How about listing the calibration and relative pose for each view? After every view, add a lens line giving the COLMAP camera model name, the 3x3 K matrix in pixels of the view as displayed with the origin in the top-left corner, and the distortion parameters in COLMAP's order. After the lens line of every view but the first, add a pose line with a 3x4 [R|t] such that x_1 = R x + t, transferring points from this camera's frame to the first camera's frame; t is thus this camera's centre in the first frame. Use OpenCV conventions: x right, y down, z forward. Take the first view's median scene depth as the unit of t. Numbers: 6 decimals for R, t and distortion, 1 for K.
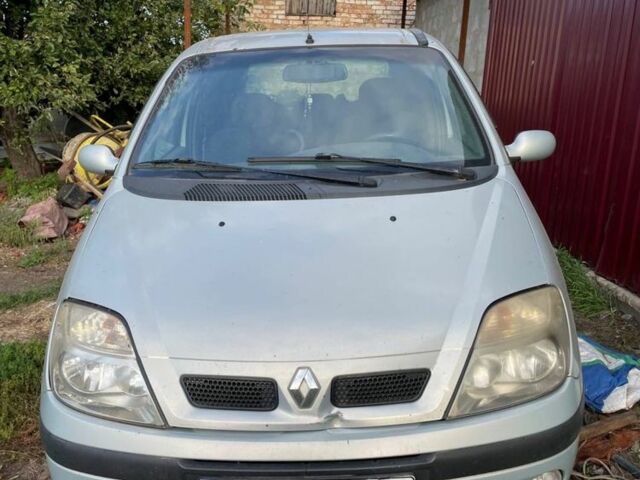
lens RADIAL K [[697.7, 0, 320.0], [0, 697.7, 240.0], [0, 0, 1]] dist [0.007073, -0.016654]
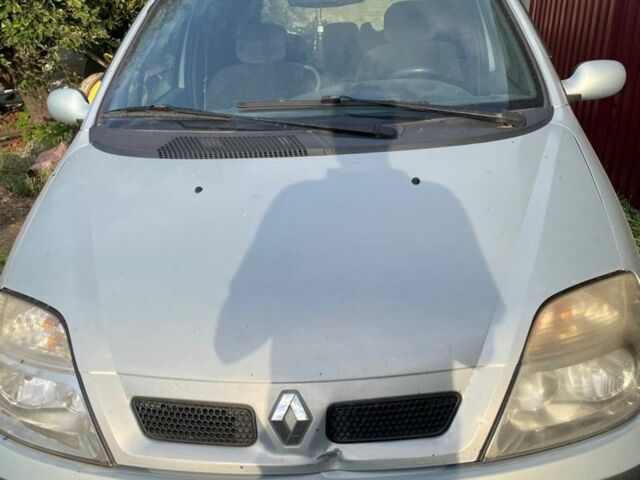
lens RADIAL K [[697.7, 0, 320.0], [0, 697.7, 240.0], [0, 0, 1]] dist [0.007073, -0.016654]
pose [[0.998356, -0.005713, -0.057025, 0.038070], [0.010781, 0.995976, 0.088970, -0.032084], [0.056288, -0.089438, 0.994401, 0.198824]]
